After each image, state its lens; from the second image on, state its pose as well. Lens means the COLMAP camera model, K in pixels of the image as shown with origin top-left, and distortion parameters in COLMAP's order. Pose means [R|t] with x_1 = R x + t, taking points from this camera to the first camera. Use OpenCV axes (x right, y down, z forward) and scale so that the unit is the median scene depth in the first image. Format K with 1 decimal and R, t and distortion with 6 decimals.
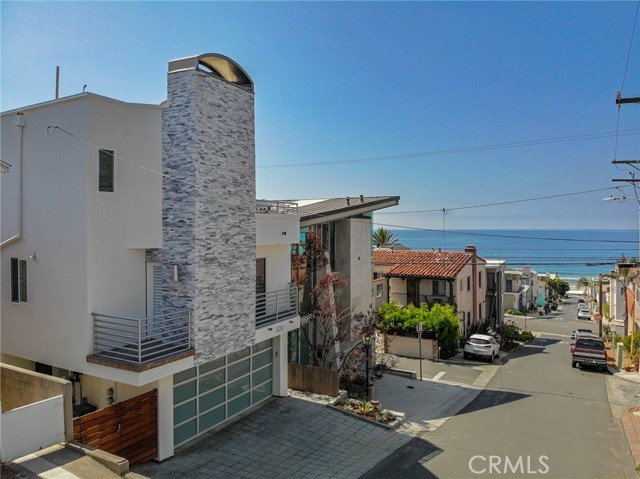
lens RADIAL K [[462.8, 0, 320.0], [0, 462.8, 239.5], [0, 0, 1]] dist [0.127176, -0.288632]
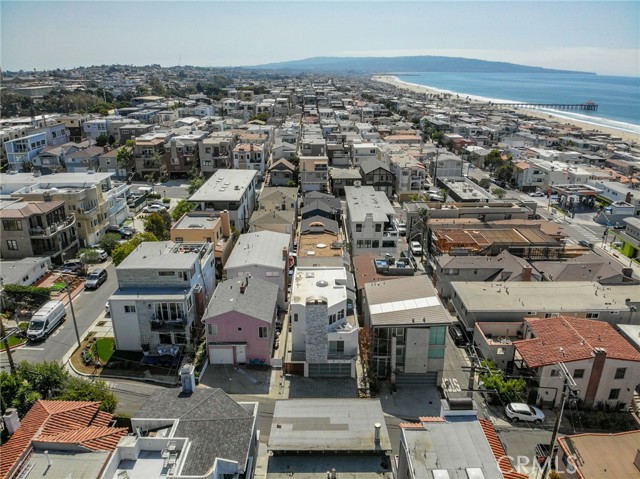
lens RADIAL K [[462.8, 0, 320.0], [0, 462.8, 239.5], [0, 0, 1]] dist [0.127176, -0.288632]
pose [[0.487132, 0.298381, -0.820775, 2.940243], [-0.020422, 0.943459, 0.330860, -2.201574], [0.873090, -0.144411, 0.465682, -0.761406]]
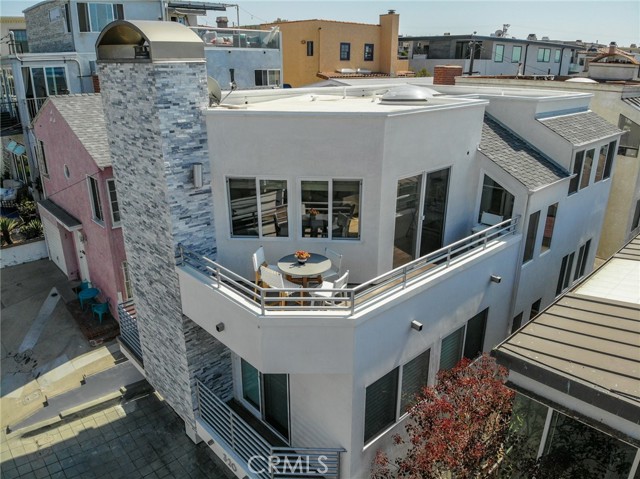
lens RADIAL K [[462.8, 0, 320.0], [0, 462.8, 239.5], [0, 0, 1]] dist [0.127176, -0.288632]
pose [[-0.313829, 0.330816, -0.889985, 0.373371], [-0.025133, 0.934116, 0.356082, -0.344034], [0.949147, 0.134117, -0.284838, 1.476725]]
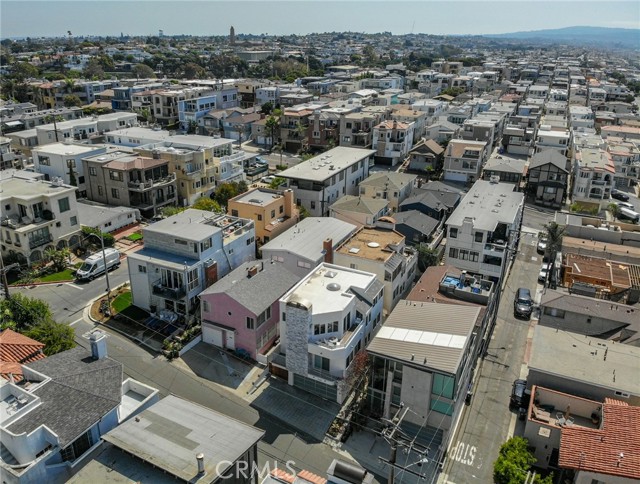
lens RADIAL K [[490.3, 0, 297.6], [0, 490.3, 237.9], [0, 0, 1]] dist [0.149149, -0.298136]
pose [[0.018262, 0.372996, -0.927653, 3.052567], [-0.026866, 0.927656, 0.372469, -2.219127], [0.999472, 0.018121, 0.026962, 0.897091]]
